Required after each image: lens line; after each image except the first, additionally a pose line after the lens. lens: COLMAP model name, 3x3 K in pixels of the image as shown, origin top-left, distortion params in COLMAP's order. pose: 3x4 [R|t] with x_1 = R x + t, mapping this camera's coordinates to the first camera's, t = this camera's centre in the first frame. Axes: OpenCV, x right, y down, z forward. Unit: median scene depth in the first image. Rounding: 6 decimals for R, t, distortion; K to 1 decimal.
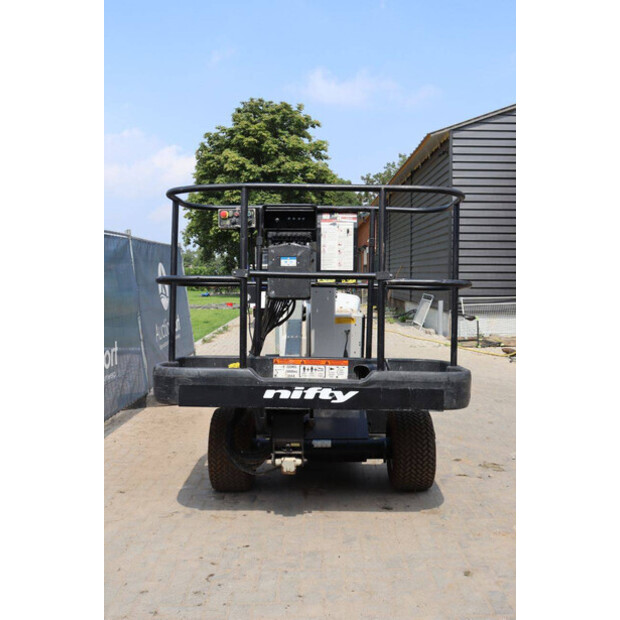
lens RADIAL K [[638.2, 0, 310.3], [0, 638.2, 308.9], [0, 0, 1]] dist [-0.087532, 0.000000]
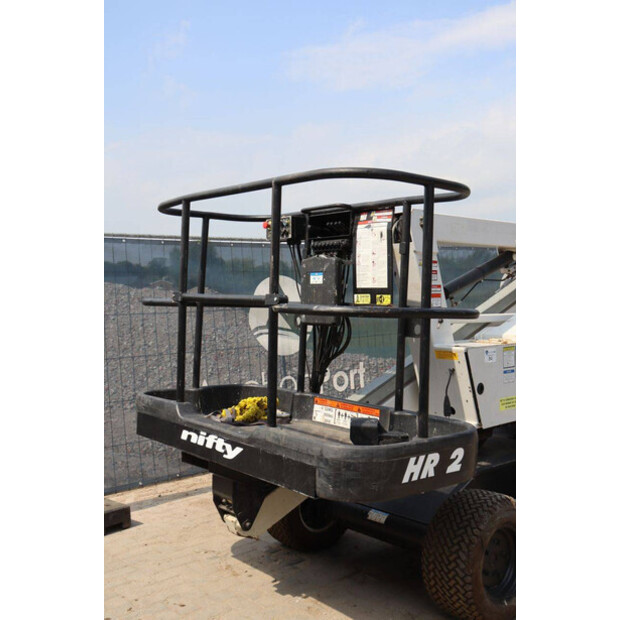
lens RADIAL K [[730.6, 0, 307.8], [0, 730.6, 312.5], [0, 0, 1]] dist [-0.006769, 0.000000]
pose [[0.644104, 0.019864, -0.764680, 0.663558], [-0.023386, 0.999707, 0.006270, -0.036223], [0.764580, 0.013844, 0.644380, 0.399267]]
